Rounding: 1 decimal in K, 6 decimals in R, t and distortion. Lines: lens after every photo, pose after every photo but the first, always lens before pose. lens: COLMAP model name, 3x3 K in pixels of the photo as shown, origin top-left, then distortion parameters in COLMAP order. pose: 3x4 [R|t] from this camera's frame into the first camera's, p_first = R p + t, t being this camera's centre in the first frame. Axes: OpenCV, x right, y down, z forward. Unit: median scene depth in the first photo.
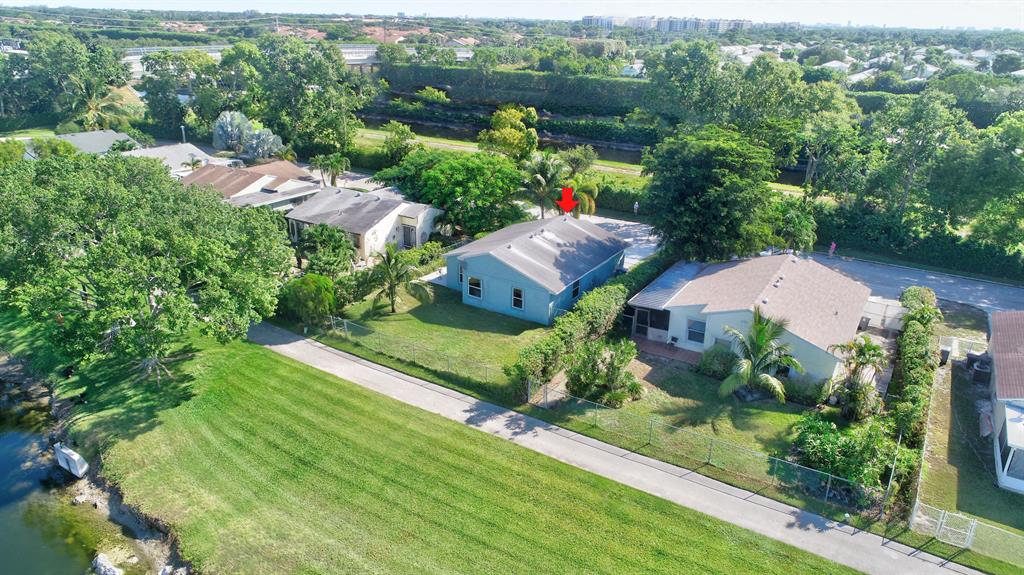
lens RADIAL K [[686.7, 0, 511.8], [0, 686.7, 286.3], [0, 0, 1]] dist [0.000353, -0.001827]
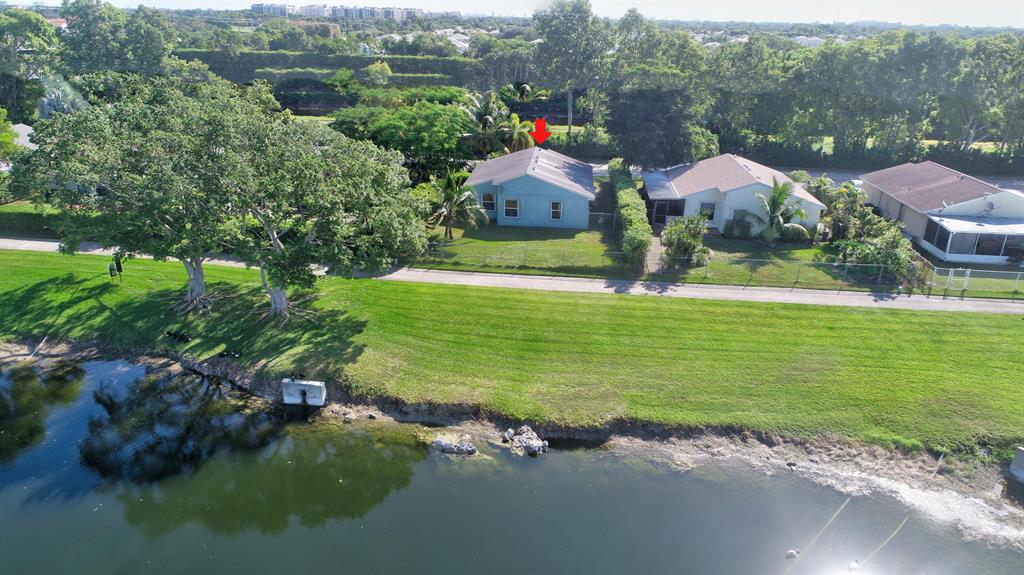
lens RADIAL K [[686.7, 0, 513.8], [0, 686.7, 288.8], [0, 0, 1]] dist [0.000353, -0.001827]
pose [[0.896550, -0.167865, 0.409902, -0.626919], [0.161747, 0.985573, 0.049838, 0.089625], [-0.412354, 0.021618, 0.910767, -0.013378]]
